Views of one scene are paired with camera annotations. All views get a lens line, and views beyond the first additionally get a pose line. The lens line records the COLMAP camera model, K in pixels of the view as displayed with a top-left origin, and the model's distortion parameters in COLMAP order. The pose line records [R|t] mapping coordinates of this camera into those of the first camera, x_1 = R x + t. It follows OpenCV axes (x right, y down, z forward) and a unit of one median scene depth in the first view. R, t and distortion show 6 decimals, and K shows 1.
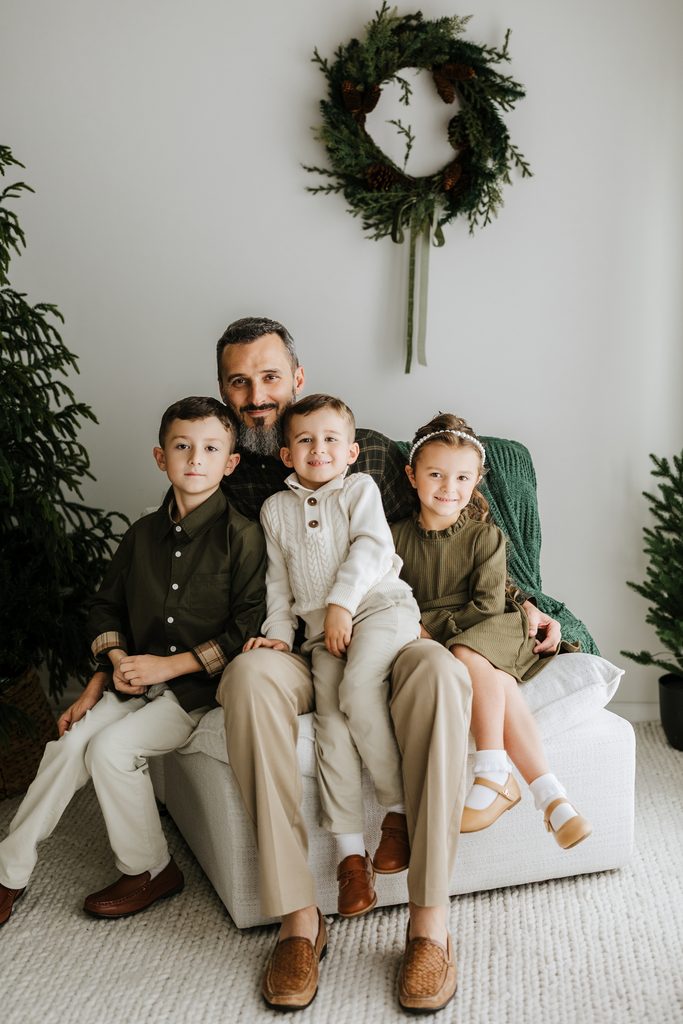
lens RADIAL K [[1624.2, 0, 344.3], [0, 1624.2, 474.0], [0, 0, 1]] dist [0.026122, 0.000000]
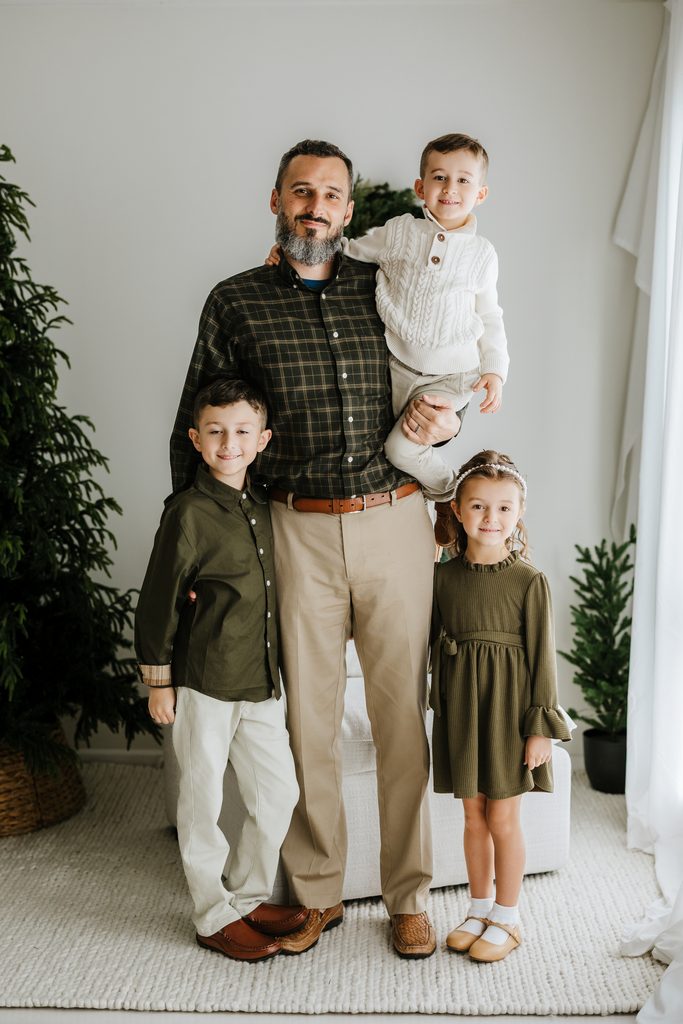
lens RADIAL K [[1624.2, 0, 332.8], [0, 1624.2, 501.6], [0, 0, 1]] dist [0.026122, 0.000000]
pose [[0.998285, 0.007844, 0.058015, -0.063688], [-0.004004, 0.997811, -0.066009, 0.036844], [-0.058405, 0.065664, 0.996131, -0.202310]]
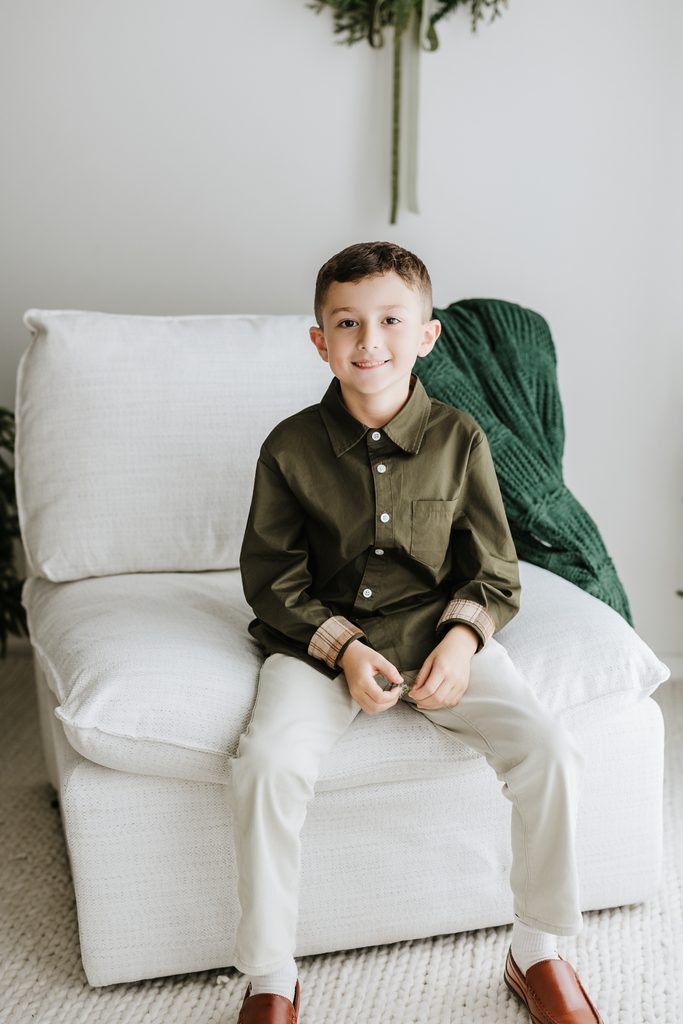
lens RADIAL K [[1637.4, 0, 332.0], [0, 1637.4, 494.8], [0, 0, 1]] dist [-0.001177, 0.000000]
pose [[0.994740, -0.004196, -0.102346, 0.090001], [0.011265, 0.997581, 0.068596, 0.010930], [0.101811, -0.069388, 0.992381, 0.238916]]
